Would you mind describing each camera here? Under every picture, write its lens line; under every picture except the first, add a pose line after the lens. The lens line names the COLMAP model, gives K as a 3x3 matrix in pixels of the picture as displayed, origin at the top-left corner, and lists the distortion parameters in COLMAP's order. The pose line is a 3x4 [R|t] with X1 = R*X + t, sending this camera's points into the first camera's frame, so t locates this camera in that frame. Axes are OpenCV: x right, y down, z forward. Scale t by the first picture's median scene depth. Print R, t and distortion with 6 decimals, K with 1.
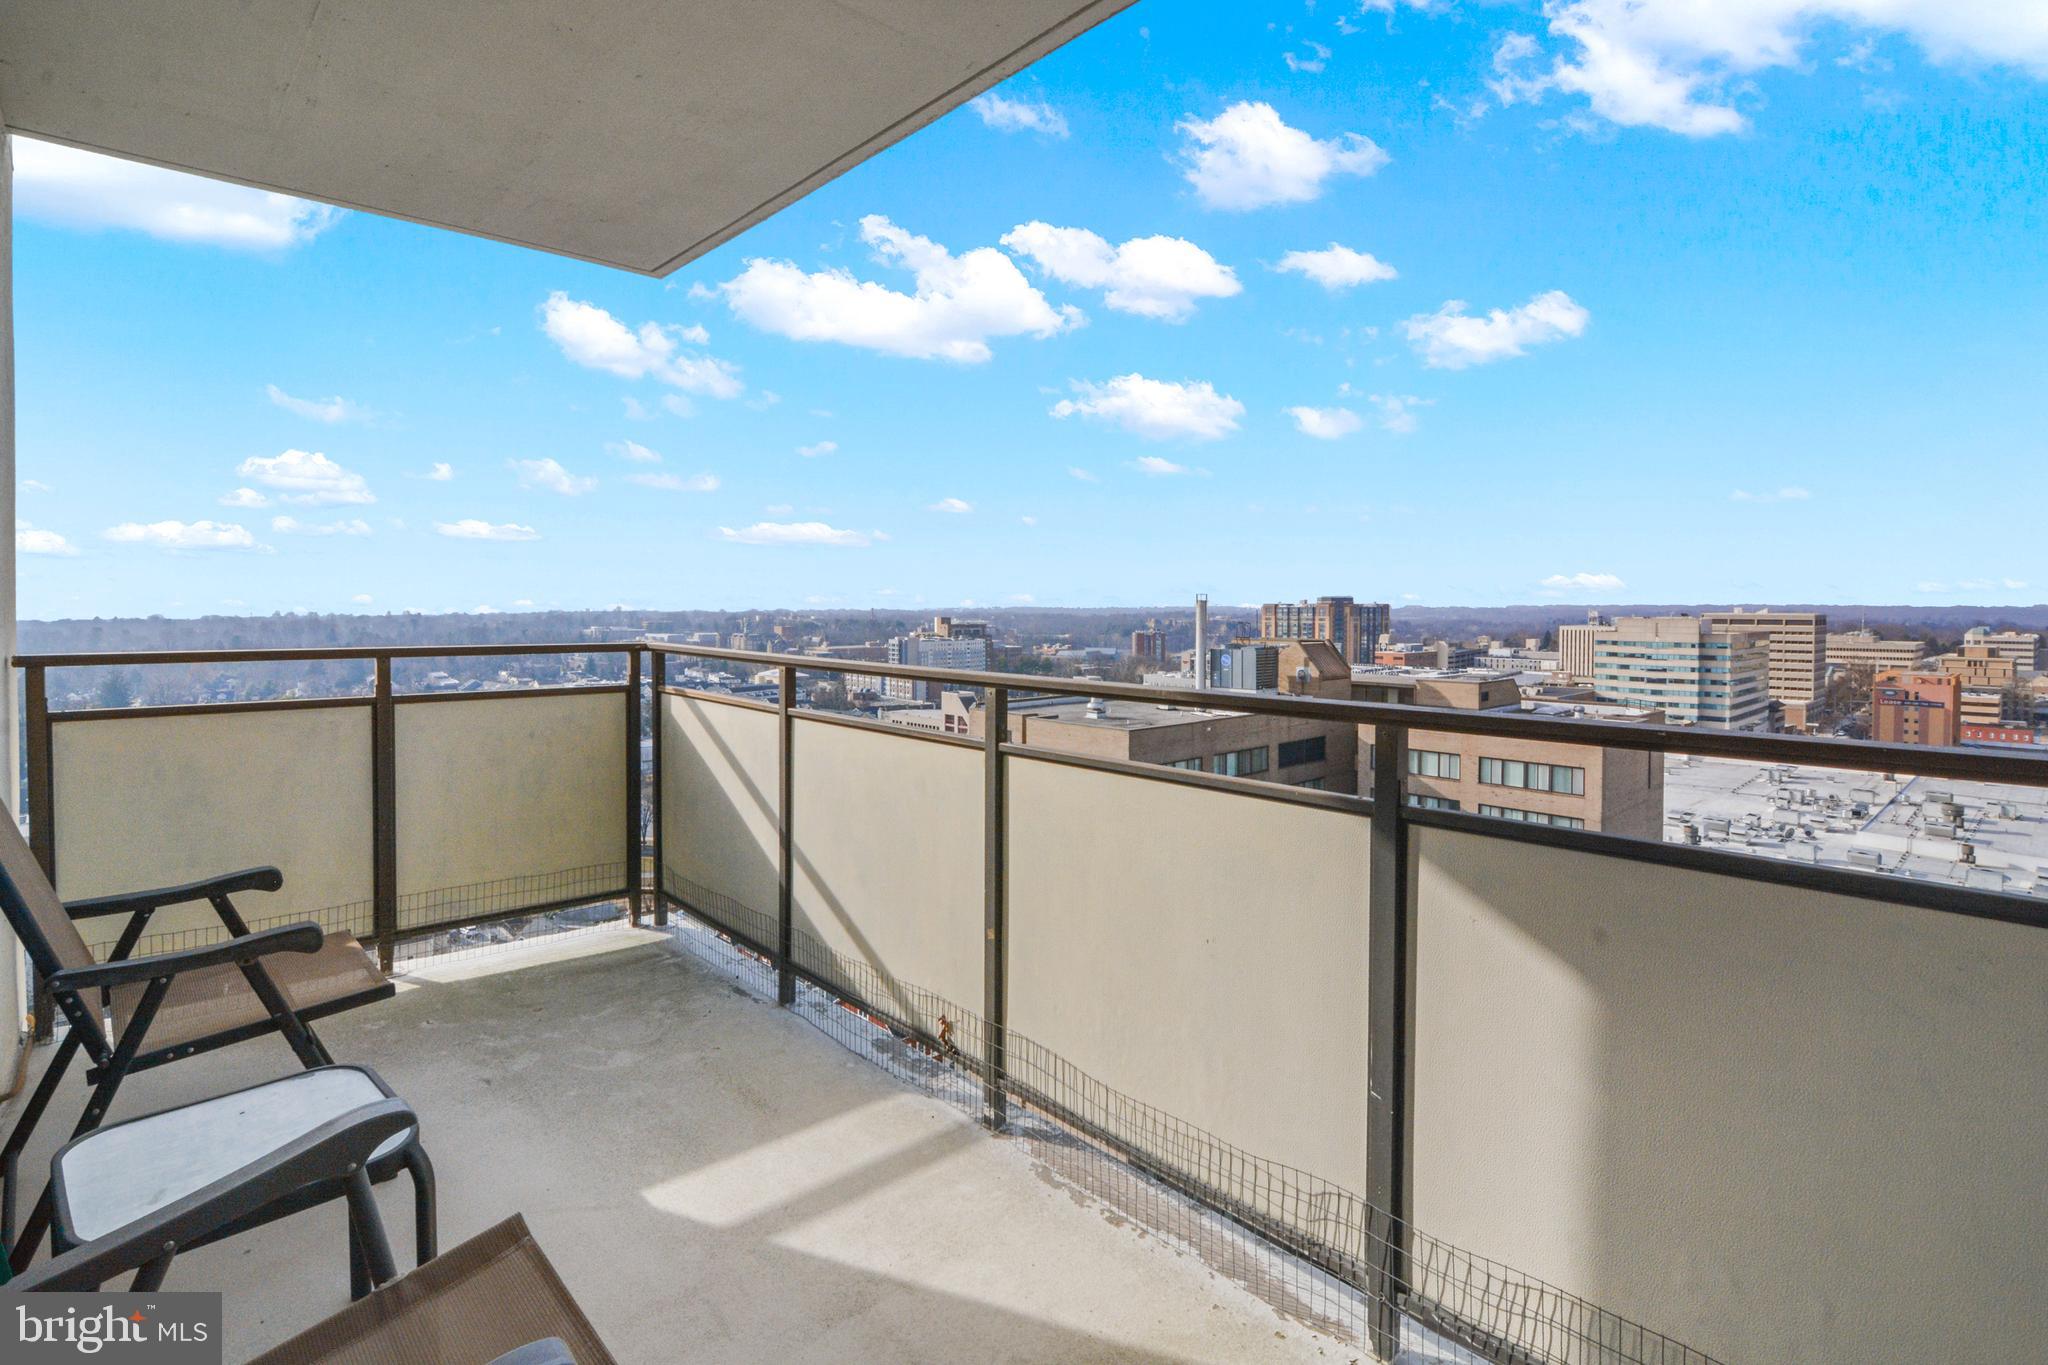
lens RADIAL K [[1005.0, 0, 1038.9], [0, 1005.0, 613.4], [0, 0, 1]] dist [0.002210, -0.001676]
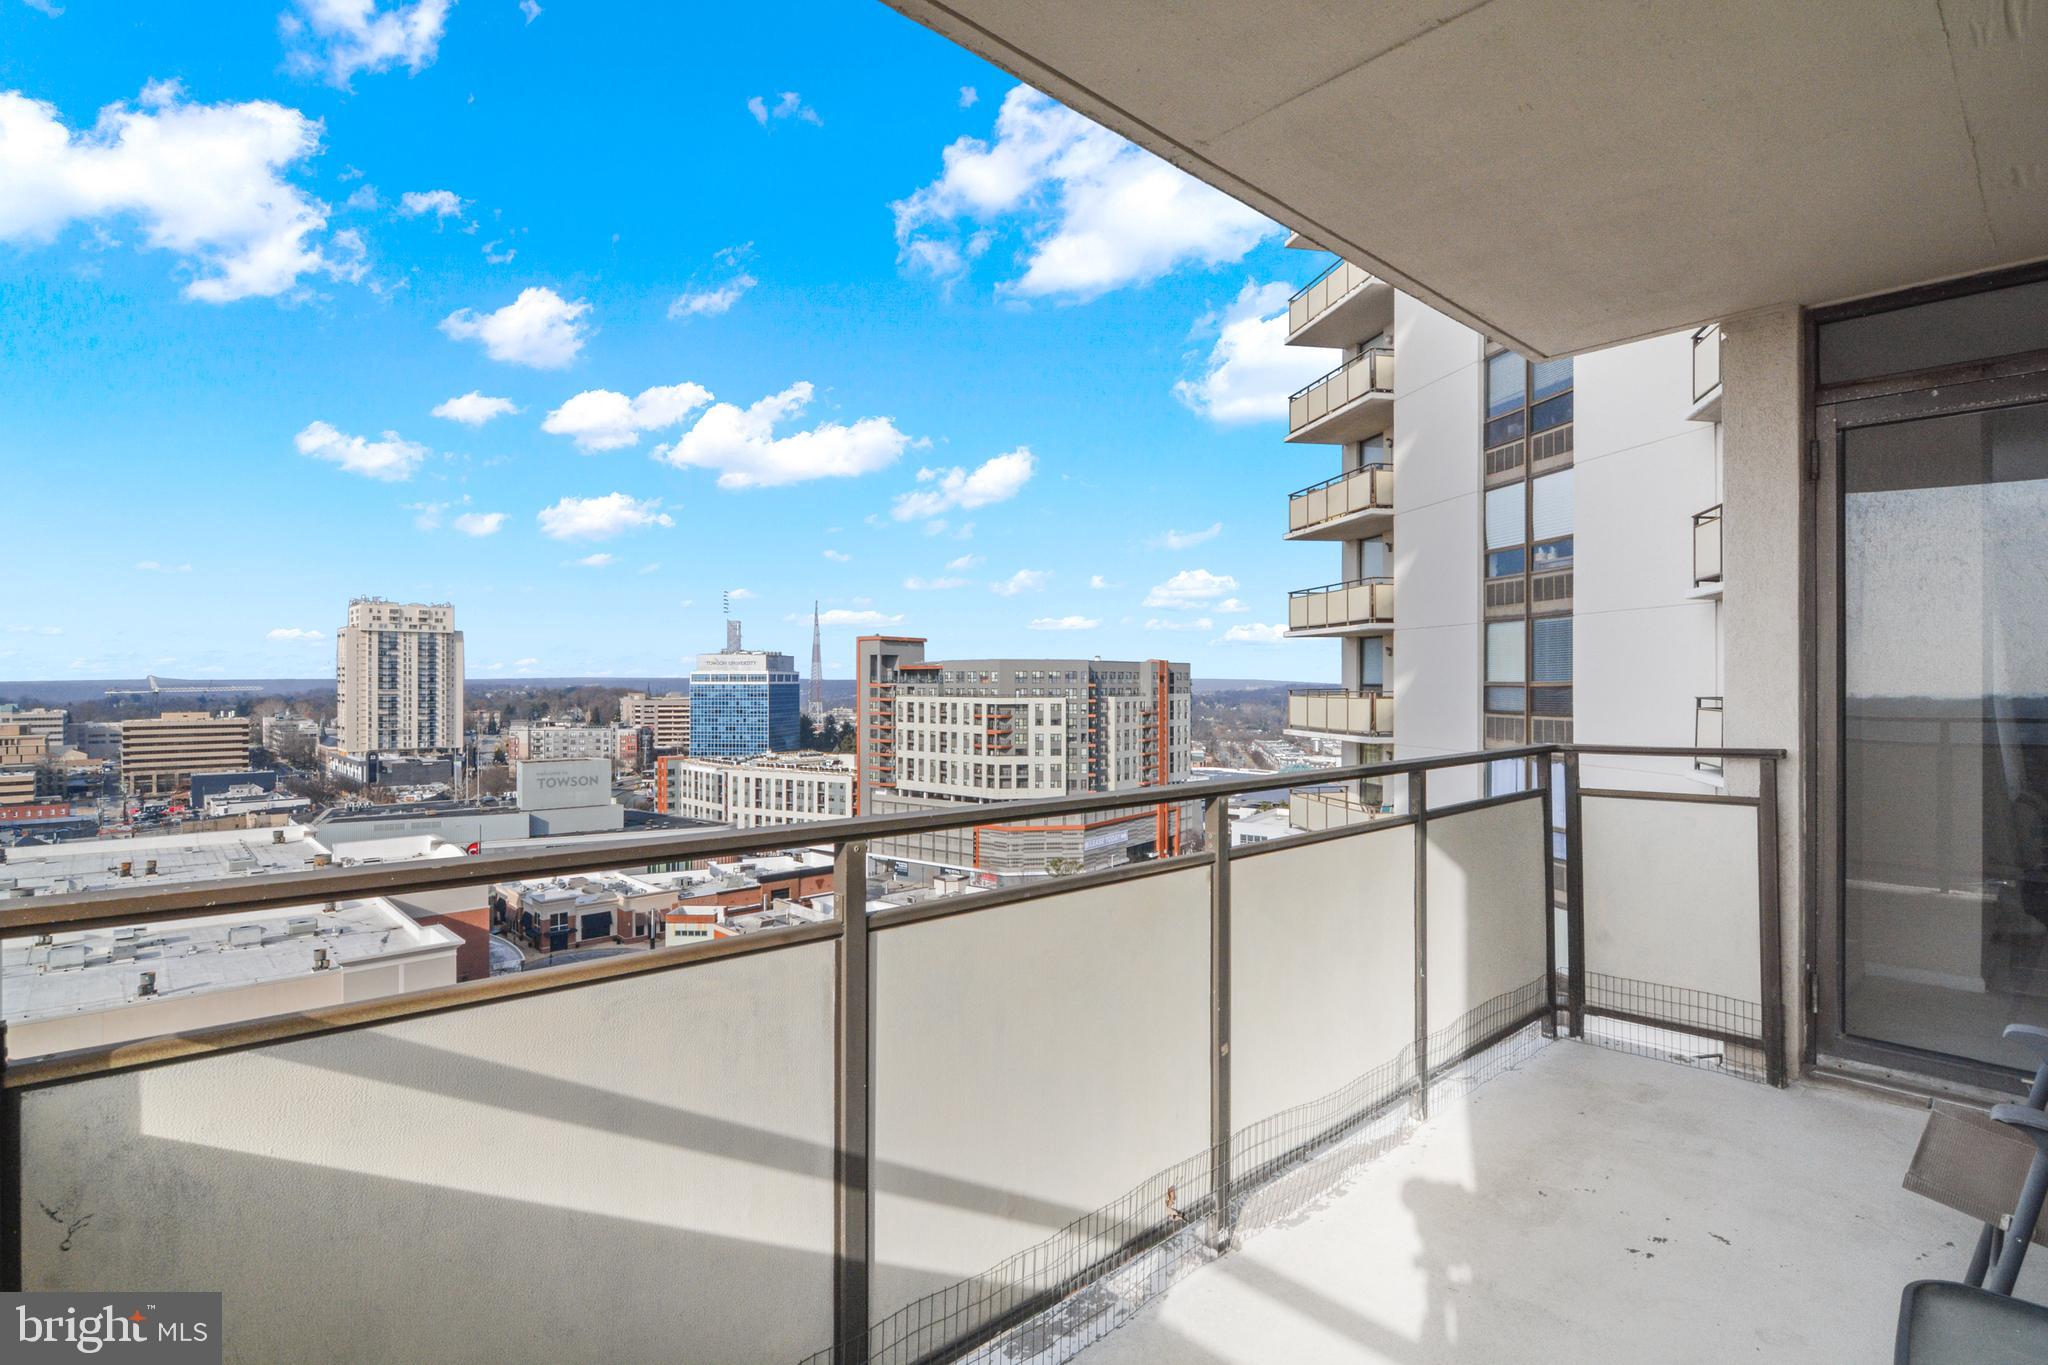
lens RADIAL K [[981.0, 0, 1024.0], [0, 981.0, 682.5], [0, 0, 1]] dist [-0.001178, -0.000482]
pose [[0.010336, -0.001667, 0.999945, -0.796400], [0.009191, 0.999957, 0.001572, -0.032657], [-0.999904, 0.009174, 0.010351, 0.941440]]
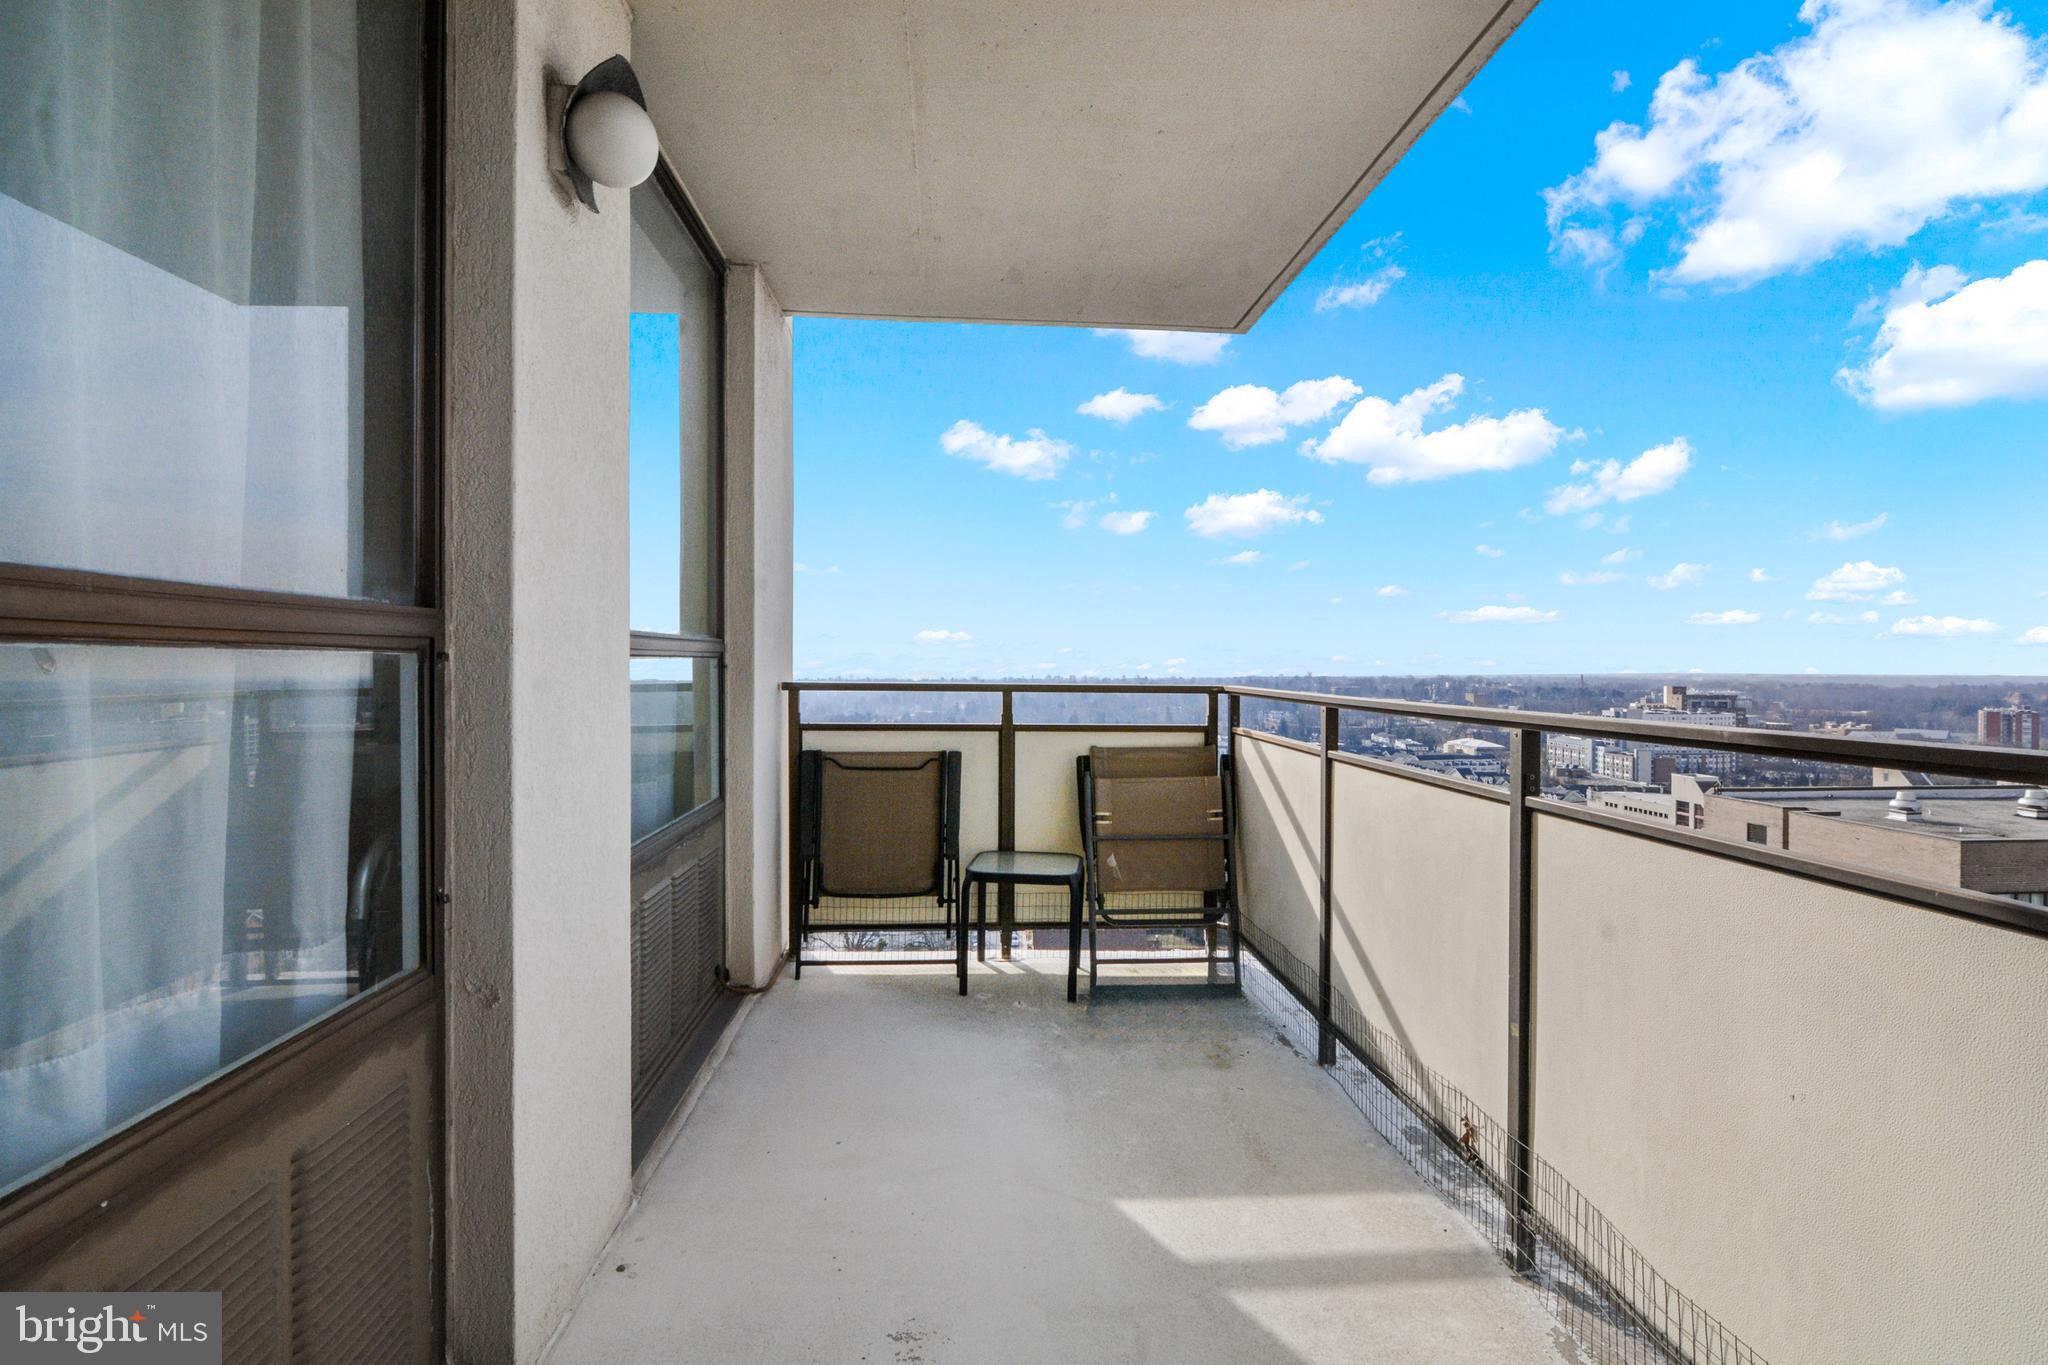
lens RADIAL K [[998.9, 0, 1034.6], [0, 998.9, 672.0], [0, 0, 1]] dist [0.001160, -0.008684]
pose [[0.786417, 0.003453, -0.617686, 0.115391], [-0.008078, 0.999956, -0.004694, 0.027927], [0.617643, 0.008681, 0.786411, 0.094669]]
